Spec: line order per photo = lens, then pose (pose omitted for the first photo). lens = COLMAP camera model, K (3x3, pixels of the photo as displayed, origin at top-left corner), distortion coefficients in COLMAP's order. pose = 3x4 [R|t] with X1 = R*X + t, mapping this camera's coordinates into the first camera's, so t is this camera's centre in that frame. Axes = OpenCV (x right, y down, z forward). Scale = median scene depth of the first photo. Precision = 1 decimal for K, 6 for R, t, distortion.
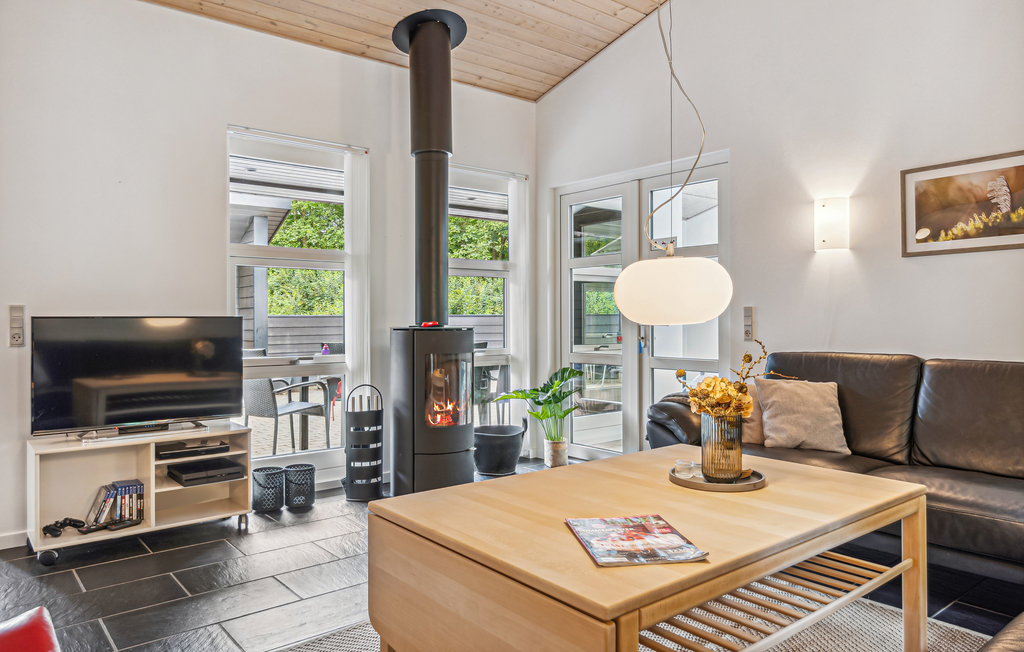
lens RADIAL K [[679.9, 0, 509.7], [0, 679.9, 321.1], [0, 0, 1]] dist [-0.001060, 0.000903]
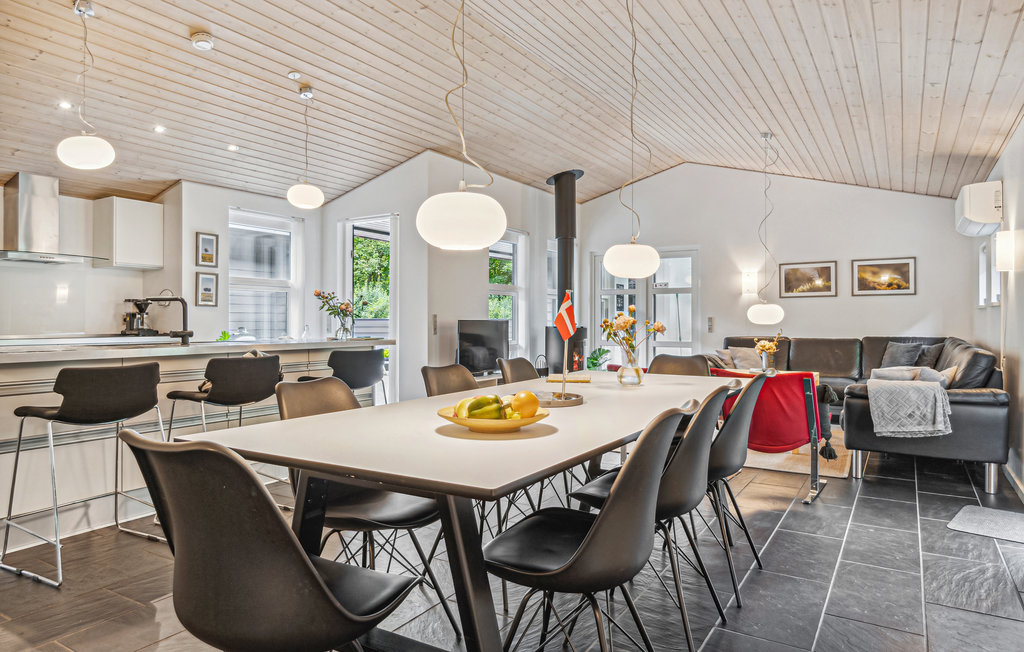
lens RADIAL K [[630.5, 0, 516.6], [0, 630.5, 322.3], [0, 0, 1]] dist [-0.003662, -0.000019]
pose [[0.944997, 0.003338, 0.327061, -1.015223], [-0.001745, 0.999985, -0.005164, 0.008420], [-0.327073, 0.004309, 0.944989, -0.813934]]
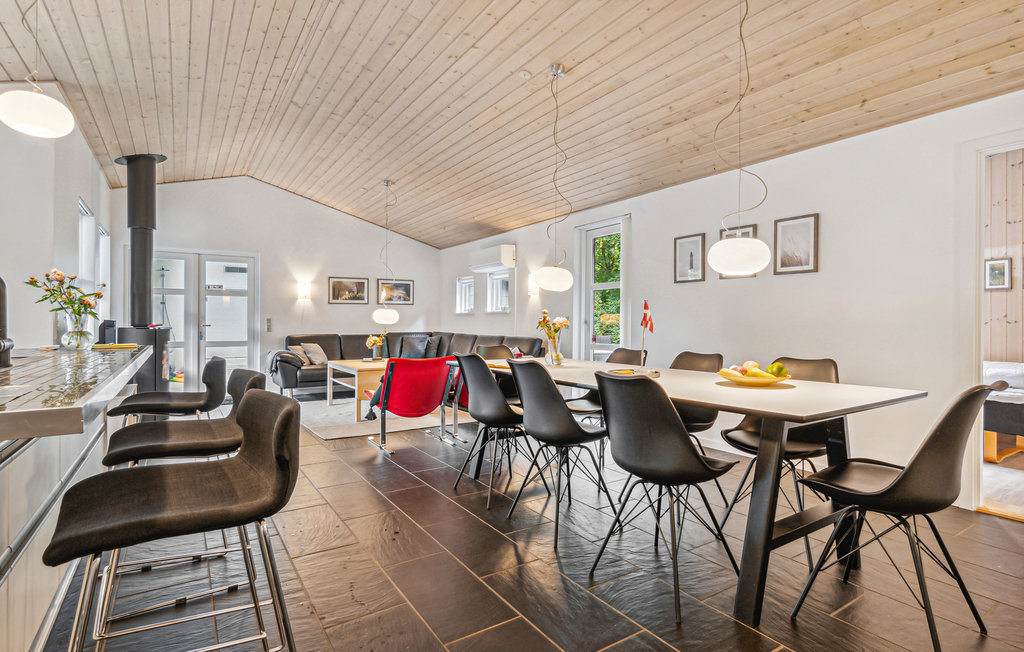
lens RADIAL K [[509.0, 0, 506.9], [0, 509.0, 325.4], [0, 0, 1]] dist [-0.001112, 0.001413]
pose [[0.122849, 0.001757, 0.992424, -1.559287], [0.005355, 0.999983, -0.002434, 0.014879], [-0.992411, 0.005614, 0.122838, -0.117327]]
